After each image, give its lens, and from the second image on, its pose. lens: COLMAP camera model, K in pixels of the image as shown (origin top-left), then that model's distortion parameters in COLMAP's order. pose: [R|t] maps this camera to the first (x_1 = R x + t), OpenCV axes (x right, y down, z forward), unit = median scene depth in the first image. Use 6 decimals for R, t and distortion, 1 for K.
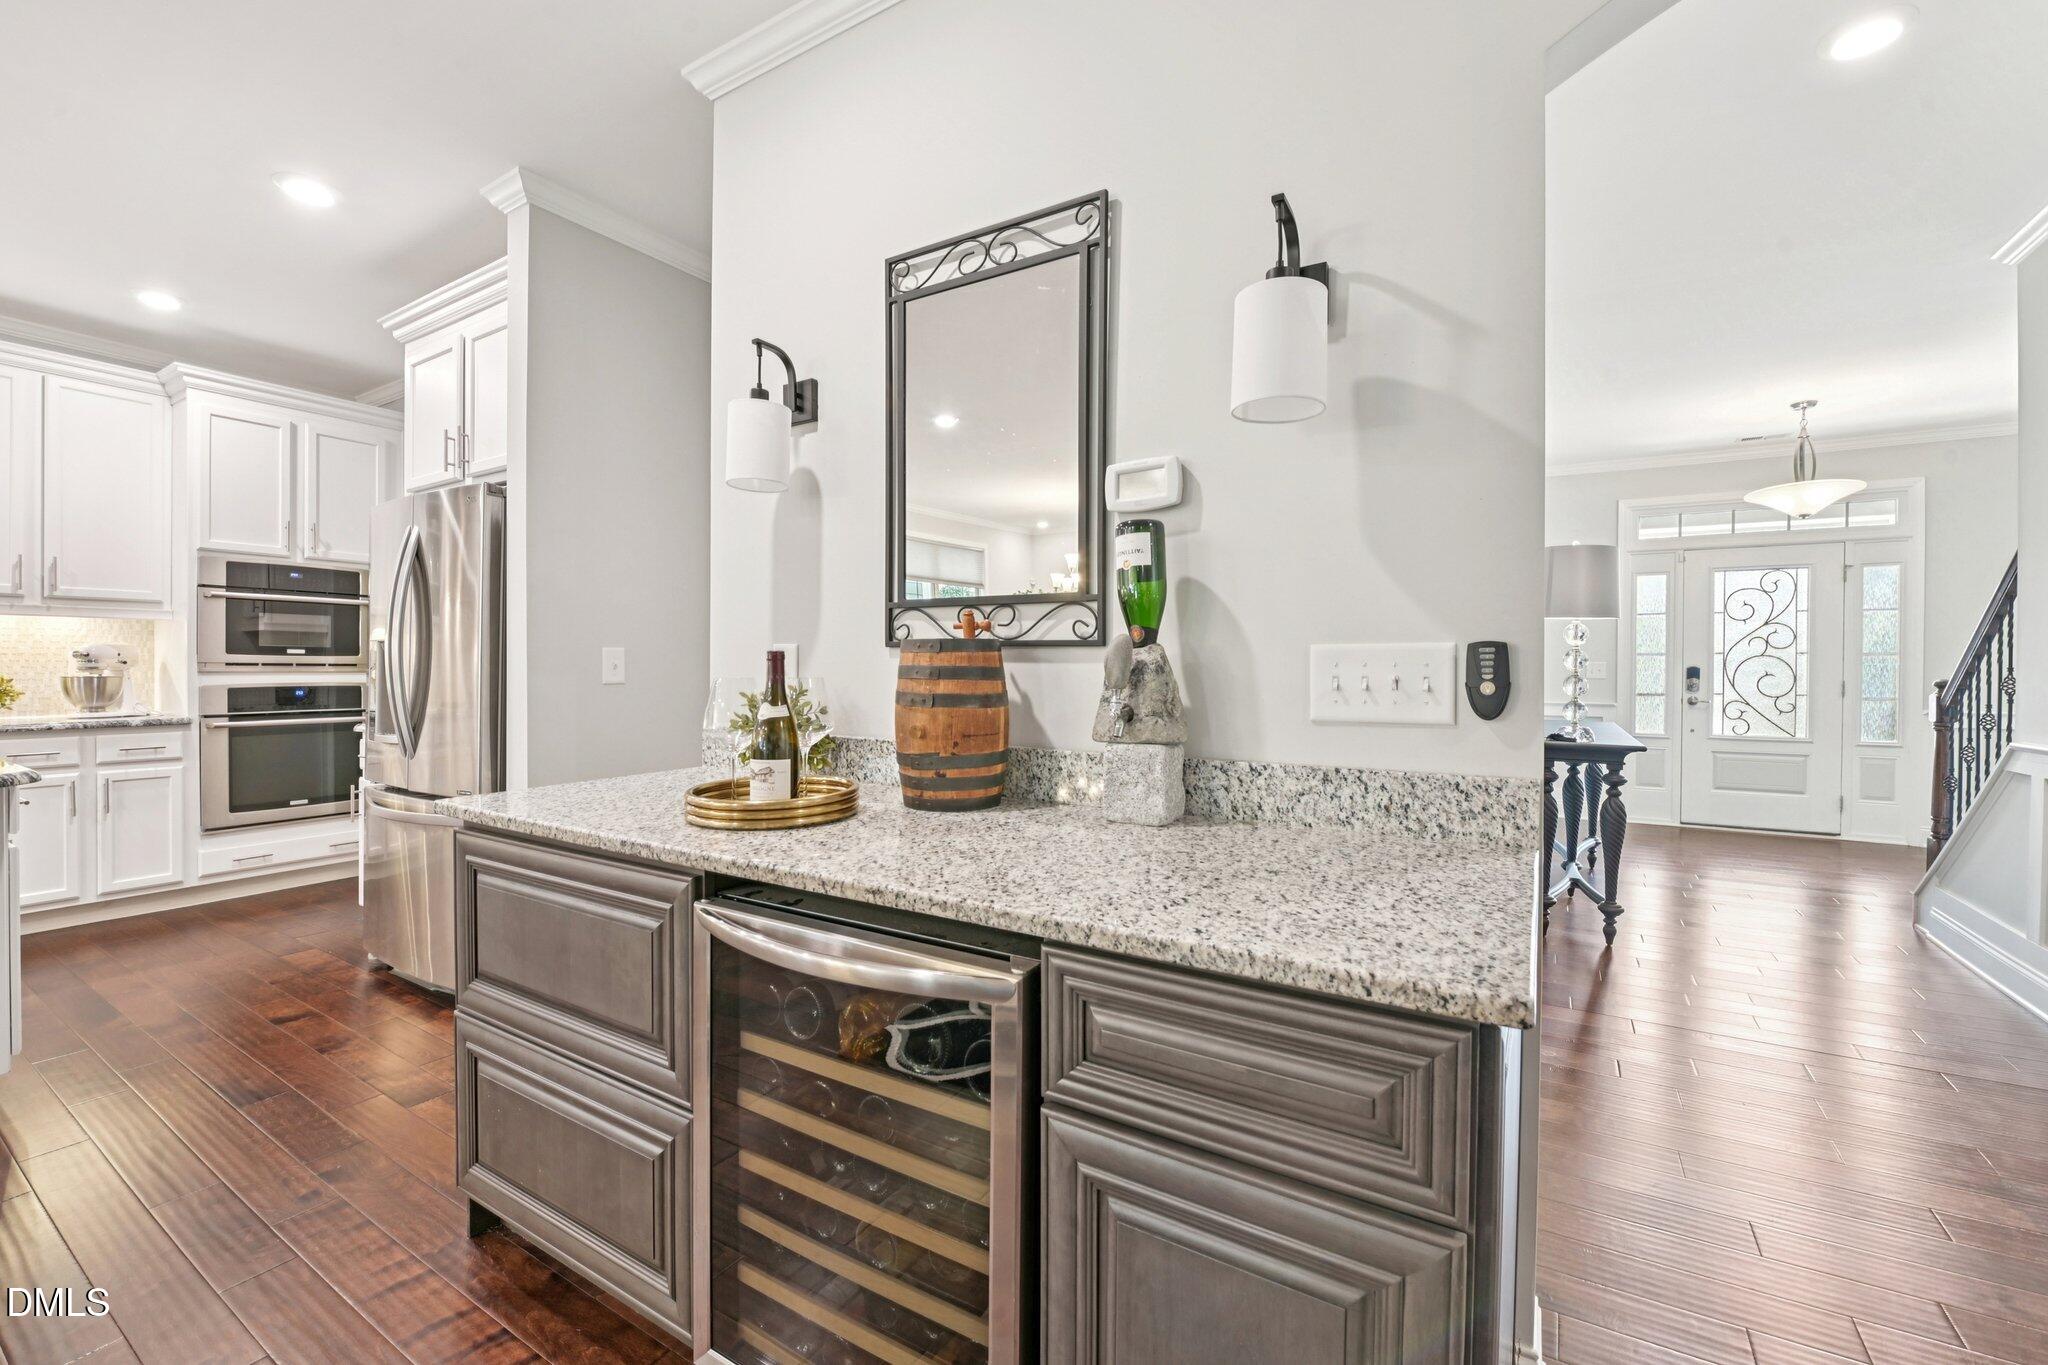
lens RADIAL K [[830.0, 0, 1030.4], [0, 830.0, 678.9], [0, 0, 1]] dist [0.000101, -0.010437]
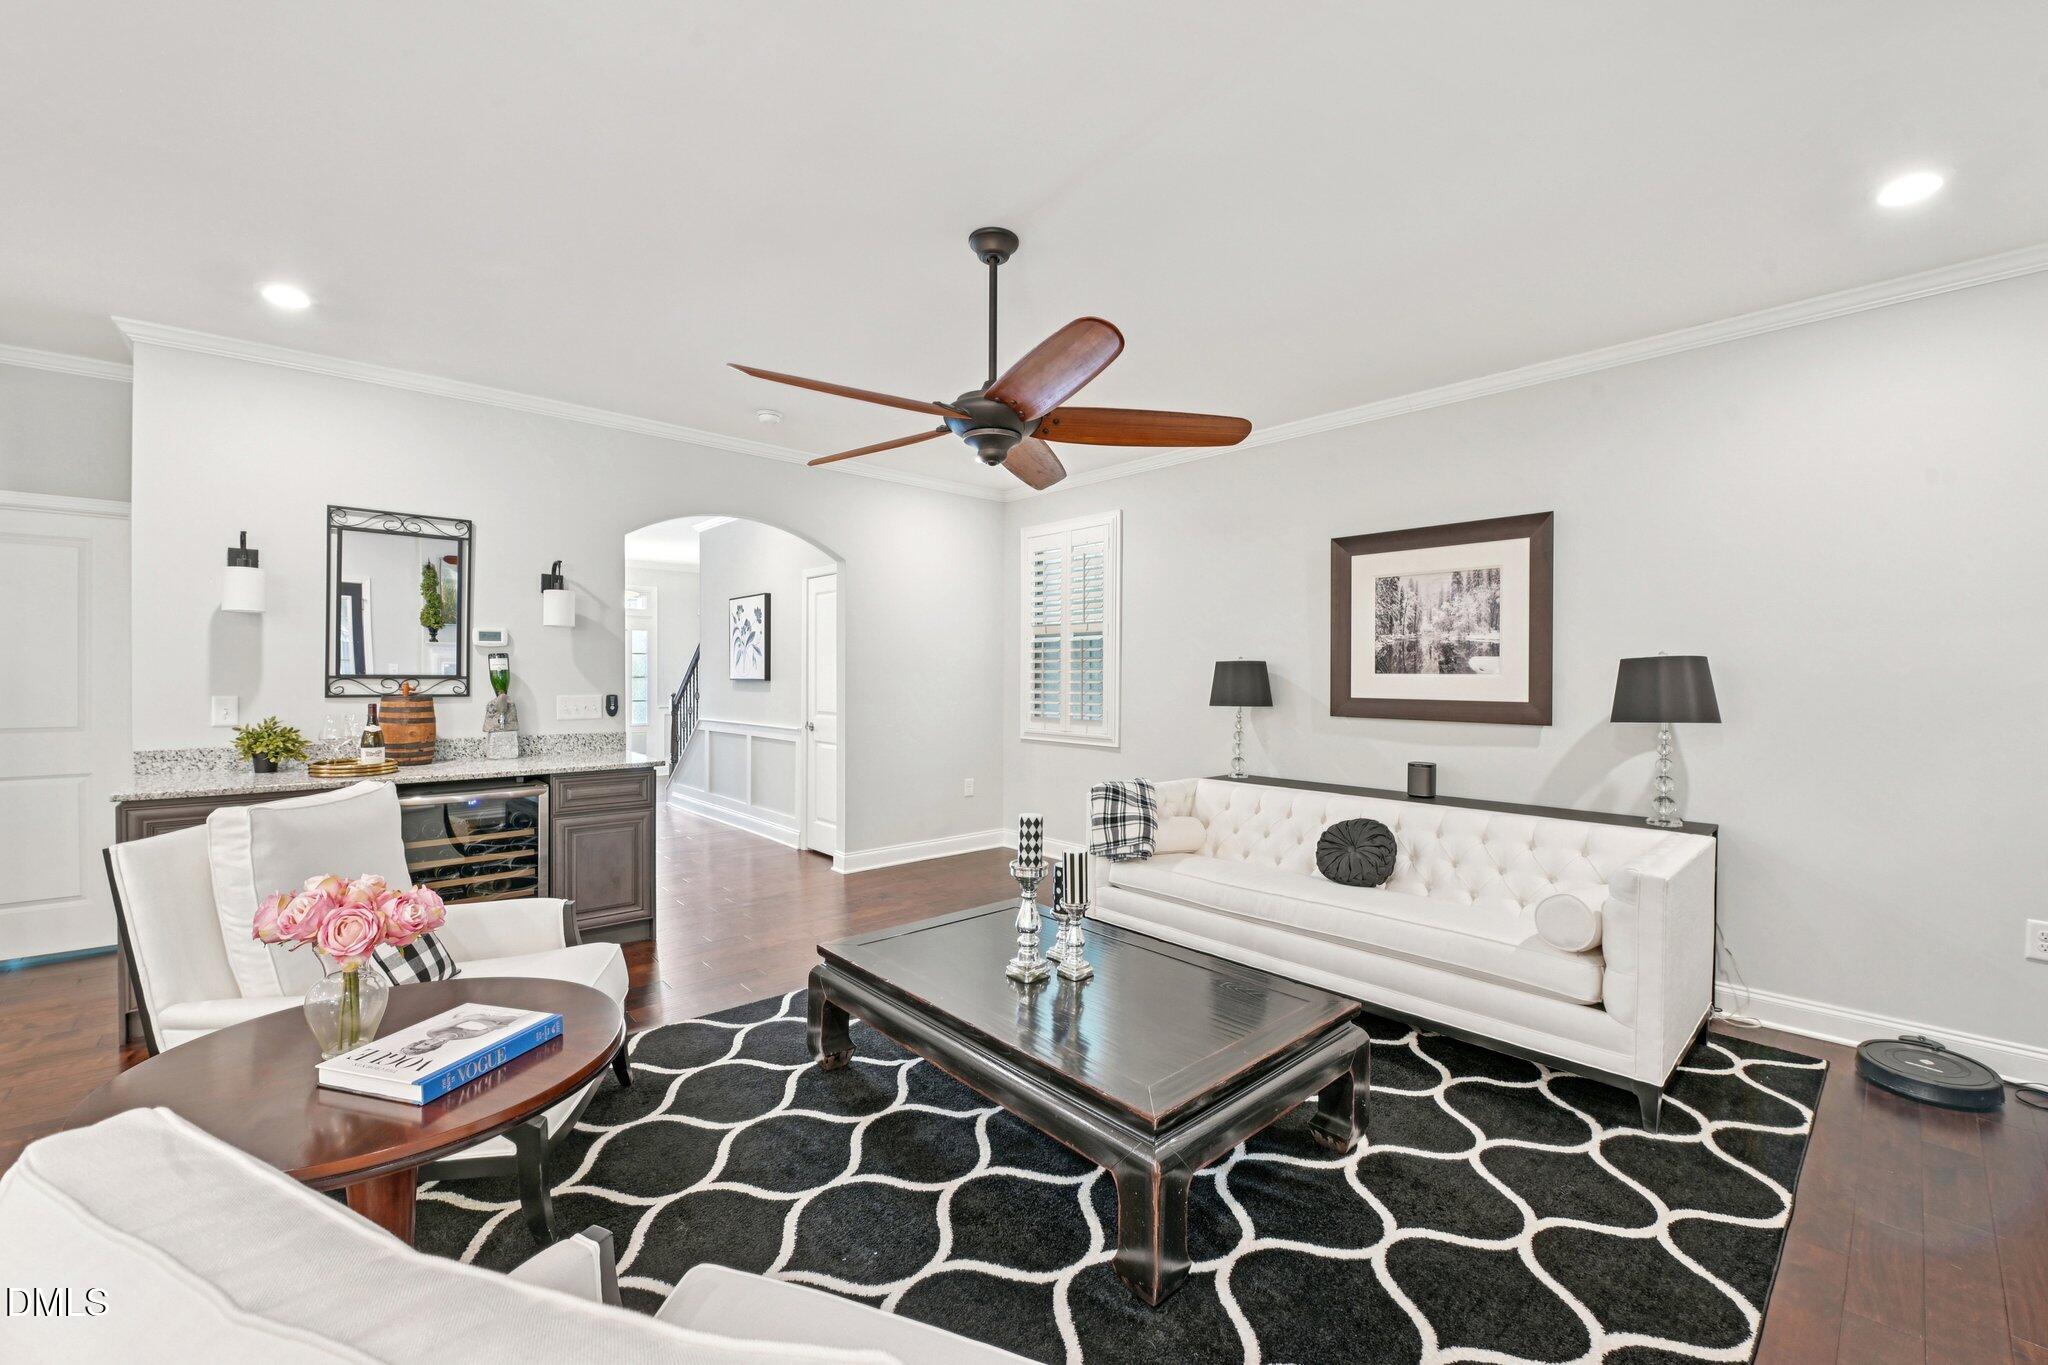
lens RADIAL K [[830.0, 0, 1030.4], [0, 830.0, 678.9], [0, 0, 1]] dist [0.000101, -0.010437]
pose [[0.280912, -0.007684, 0.959703, -0.767685], [0.010224, 0.999935, 0.005013, -0.036481], [-0.959679, 0.008404, 0.280973, -0.563590]]
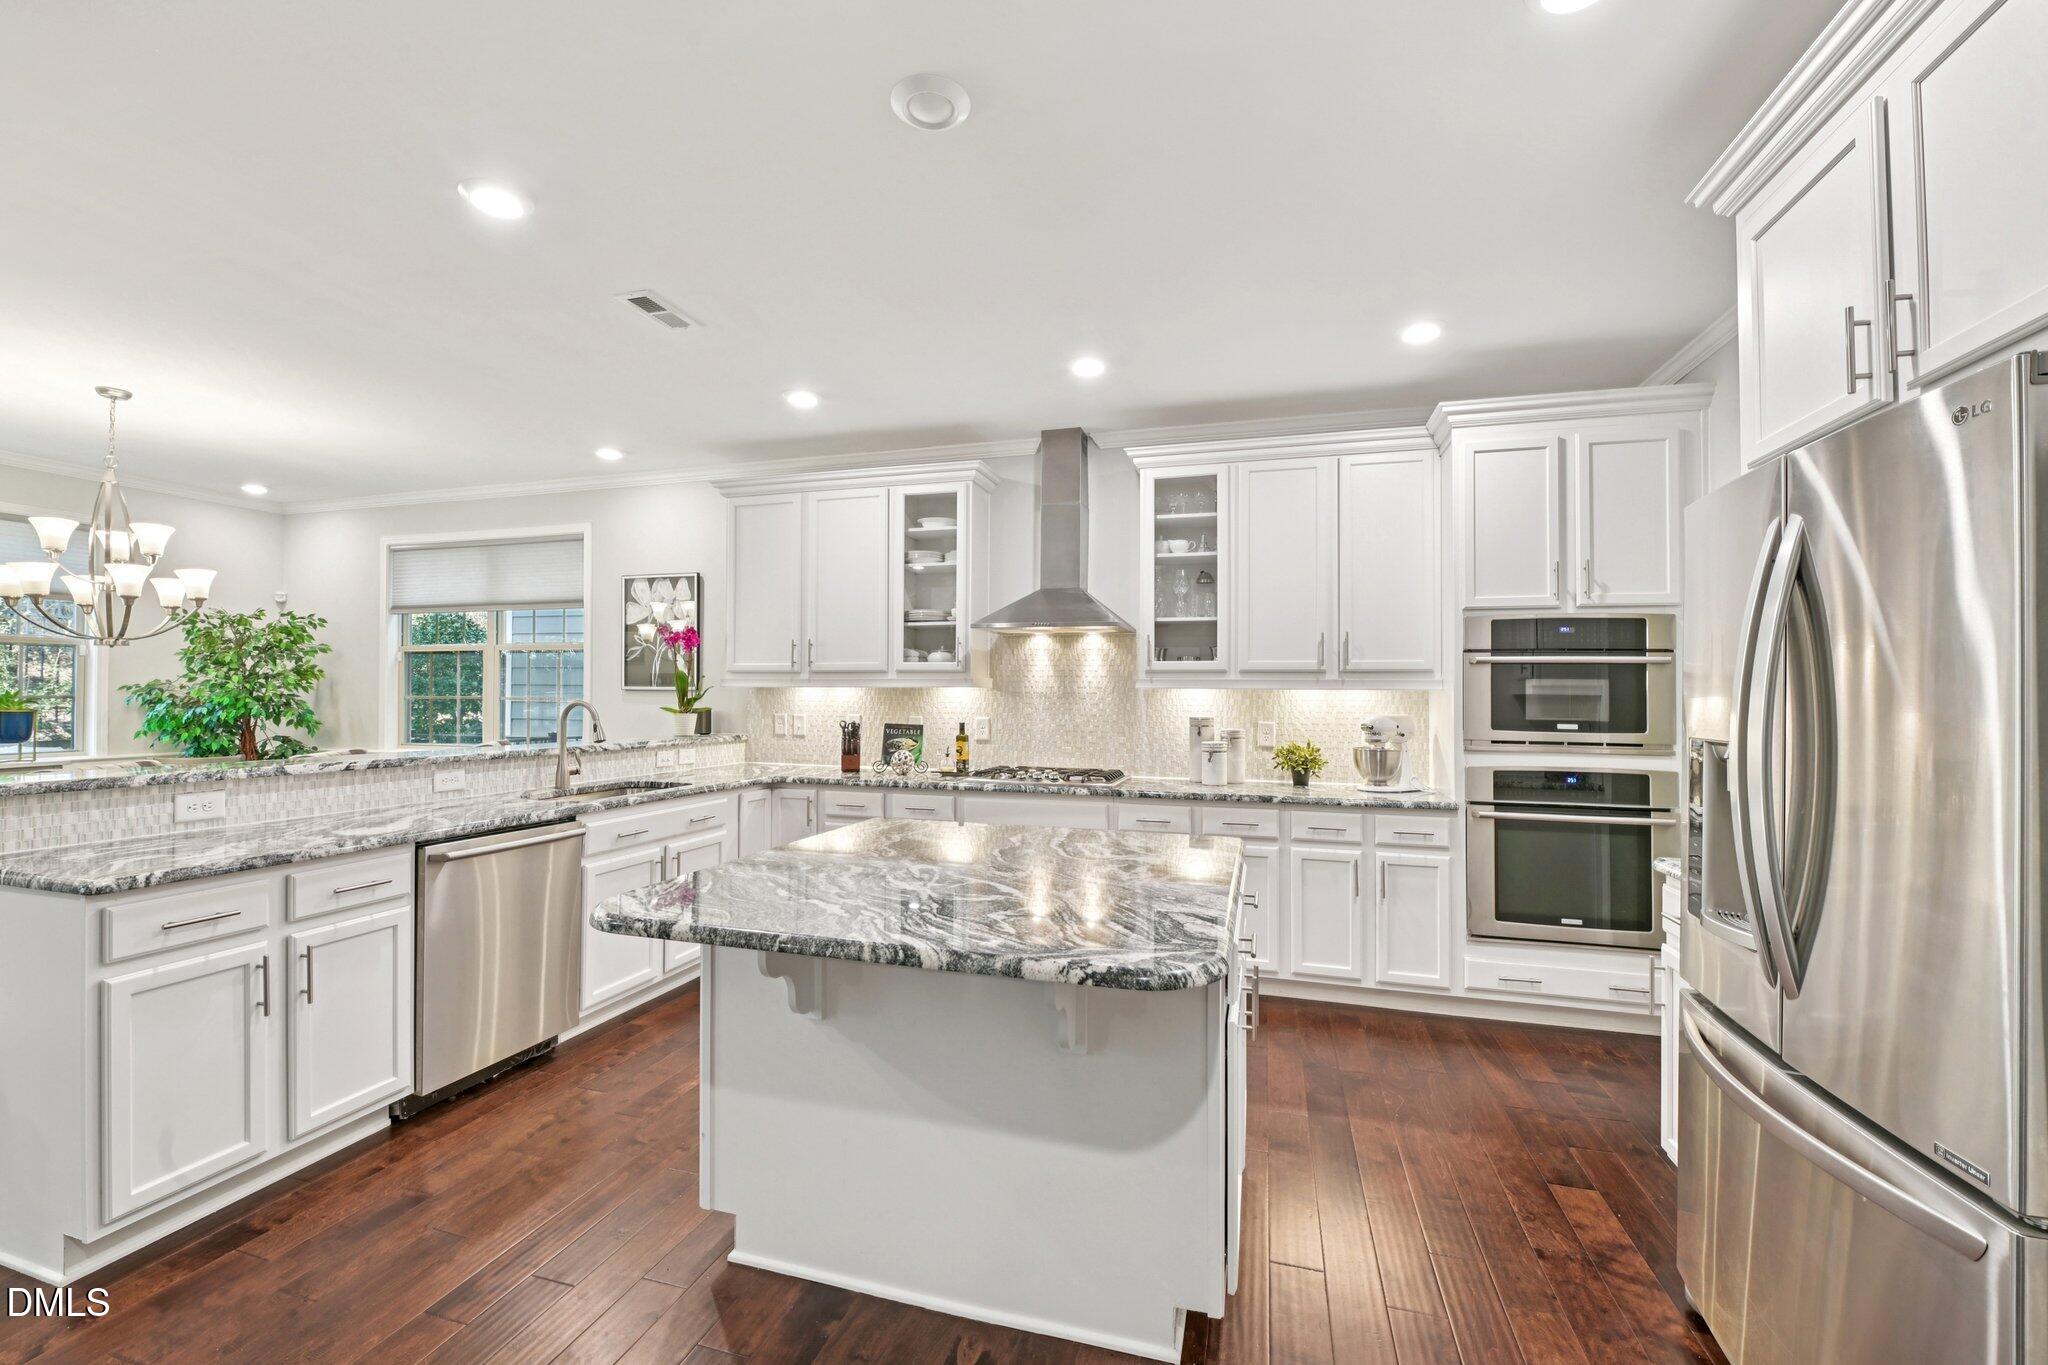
lens RADIAL K [[824.9, 0, 1046.8], [0, 824.9, 673.4], [0, 0, 1]] dist [0.001103, -0.000026]
pose [[0.279346, -0.032892, -0.959627, -0.301568], [-0.021498, 0.998948, -0.040498, -0.045478], [0.959950, 0.031943, 0.278345, 0.335562]]
